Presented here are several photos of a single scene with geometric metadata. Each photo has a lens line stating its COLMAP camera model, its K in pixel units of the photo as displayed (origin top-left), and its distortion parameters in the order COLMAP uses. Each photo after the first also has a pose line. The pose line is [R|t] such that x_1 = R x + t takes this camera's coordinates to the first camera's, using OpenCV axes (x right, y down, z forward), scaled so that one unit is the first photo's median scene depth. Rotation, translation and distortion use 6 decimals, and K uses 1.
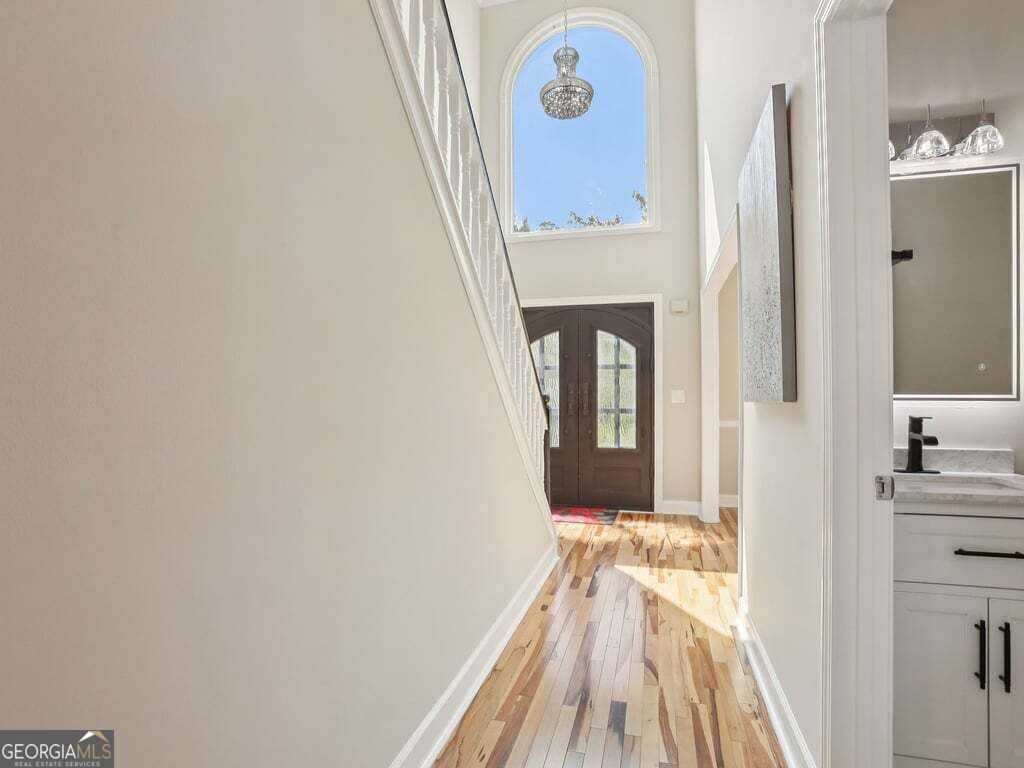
lens RADIAL K [[533.4, 0, 516.2], [0, 533.4, 391.2], [0, 0, 1]] dist [-0.084013, 0.036542]
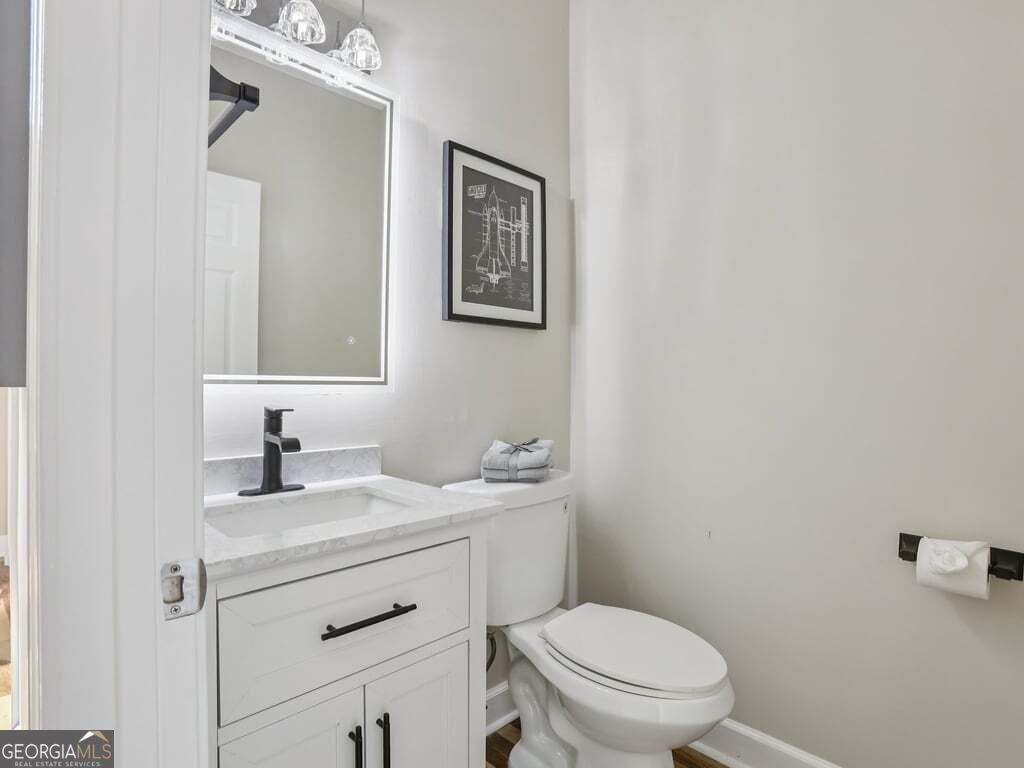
lens RADIAL K [[533.6, 0, 505.3], [0, 533.6, 383.6], [0, 0, 1]] dist [-0.081868, 0.037781]
pose [[0.506059, -0.001618, 0.862498, 0.345982], [-0.014380, 0.999843, 0.010313, 0.005252], [-0.862379, -0.017622, 0.505956, 0.398656]]
